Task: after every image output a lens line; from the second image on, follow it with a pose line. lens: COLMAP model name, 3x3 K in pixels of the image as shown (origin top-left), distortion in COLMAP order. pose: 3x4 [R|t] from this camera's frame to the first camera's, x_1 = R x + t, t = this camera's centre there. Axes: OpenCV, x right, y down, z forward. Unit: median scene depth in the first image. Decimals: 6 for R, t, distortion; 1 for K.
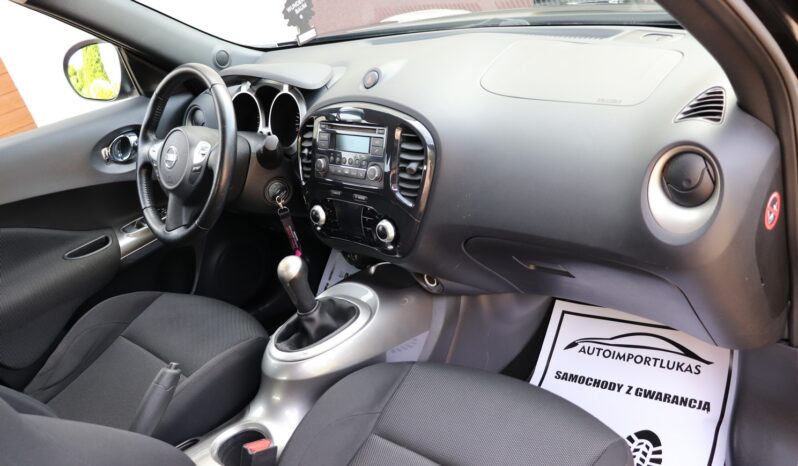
lens RADIAL K [[650.8, 0, 394.6], [0, 650.8, 223.1], [0, 0, 1]] dist [-0.176919, 0.146176]
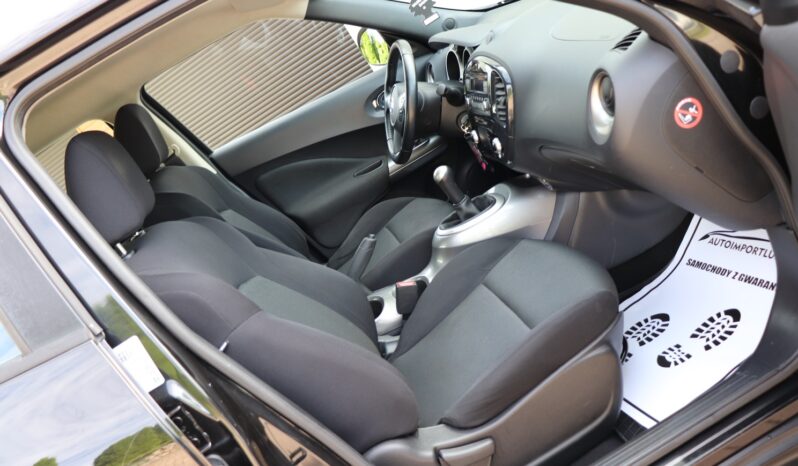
lens RADIAL K [[650.8, 0, 394.6], [0, 650.8, 223.1], [0, 0, 1]] dist [-0.176919, 0.146176]
pose [[0.806738, 0.005891, -0.590880, 0.542260], [0.063434, 0.993309, 0.096511, 0.025210], [0.587494, -0.115341, 0.800966, -0.242713]]
